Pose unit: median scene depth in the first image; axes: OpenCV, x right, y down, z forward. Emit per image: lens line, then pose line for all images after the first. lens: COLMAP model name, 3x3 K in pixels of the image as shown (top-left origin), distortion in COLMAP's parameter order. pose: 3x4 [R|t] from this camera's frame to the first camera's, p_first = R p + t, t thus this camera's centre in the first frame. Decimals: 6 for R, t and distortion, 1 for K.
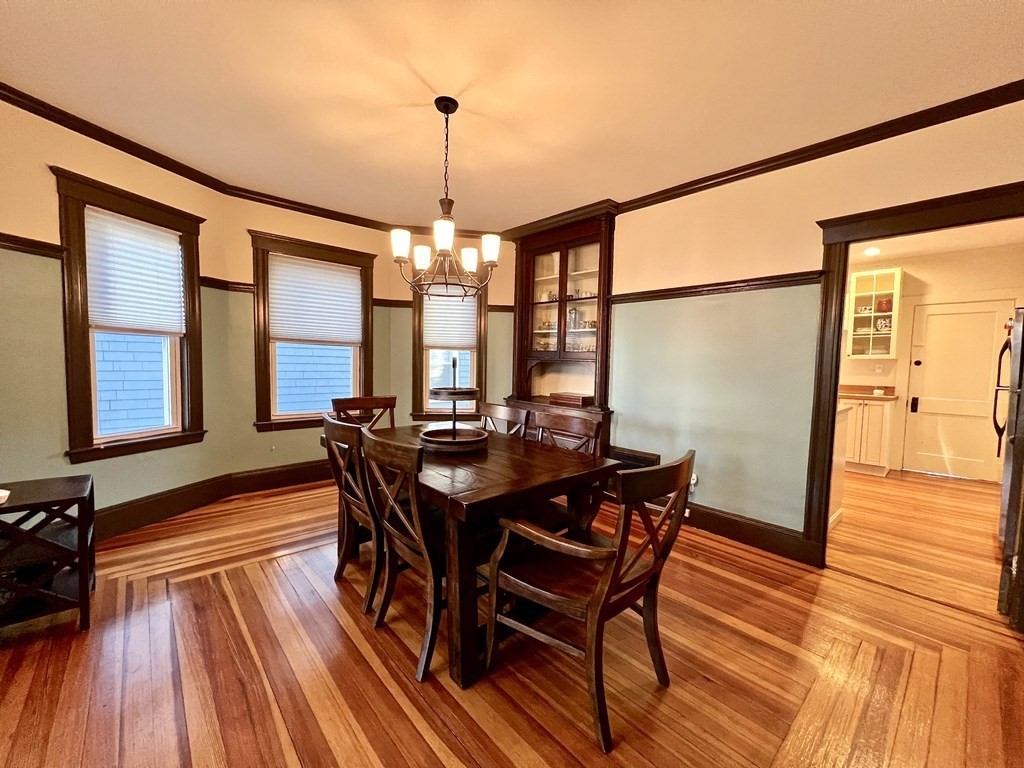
lens RADIAL K [[411.0, 0, 512.0], [0, 411.0, 384.0], [0, 0, 1]] dist [0.001383, 0.000043]
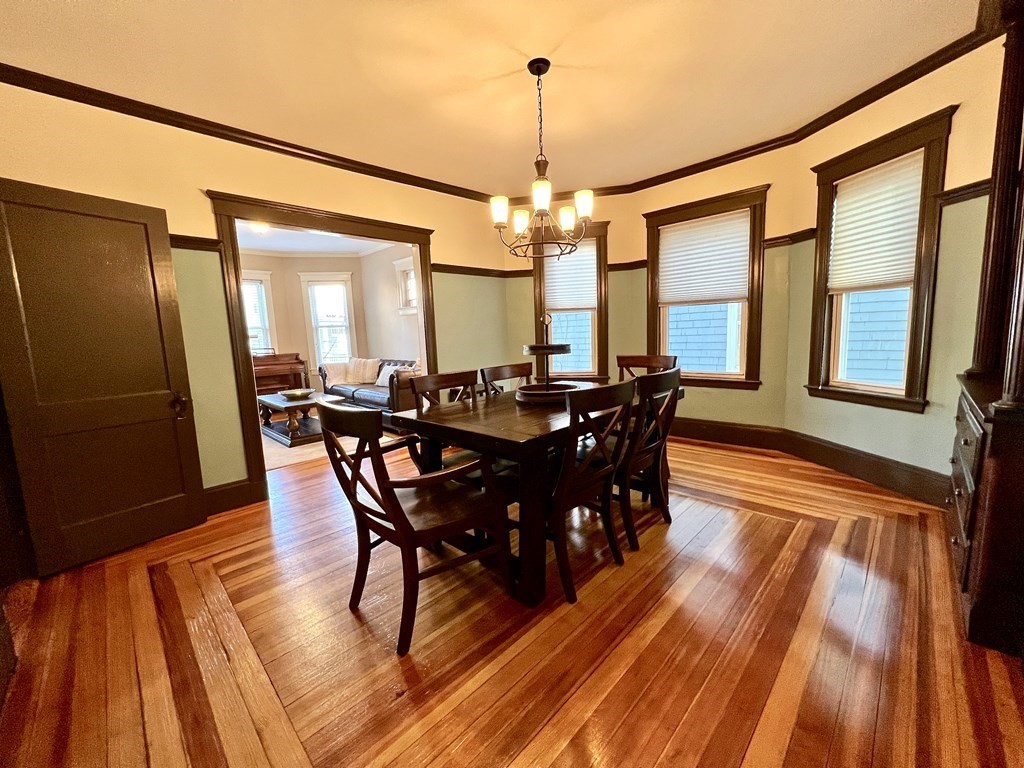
lens RADIAL K [[406.9, 0, 512.0], [0, 406.9, 384.0], [0, 0, 1]] dist [0.057922, 0.000018]
pose [[0.053536, 0.112124, -0.992251, 0.679346], [-0.014451, 0.993659, 0.111503, -0.008054], [0.998461, 0.008369, 0.054817, 0.625779]]
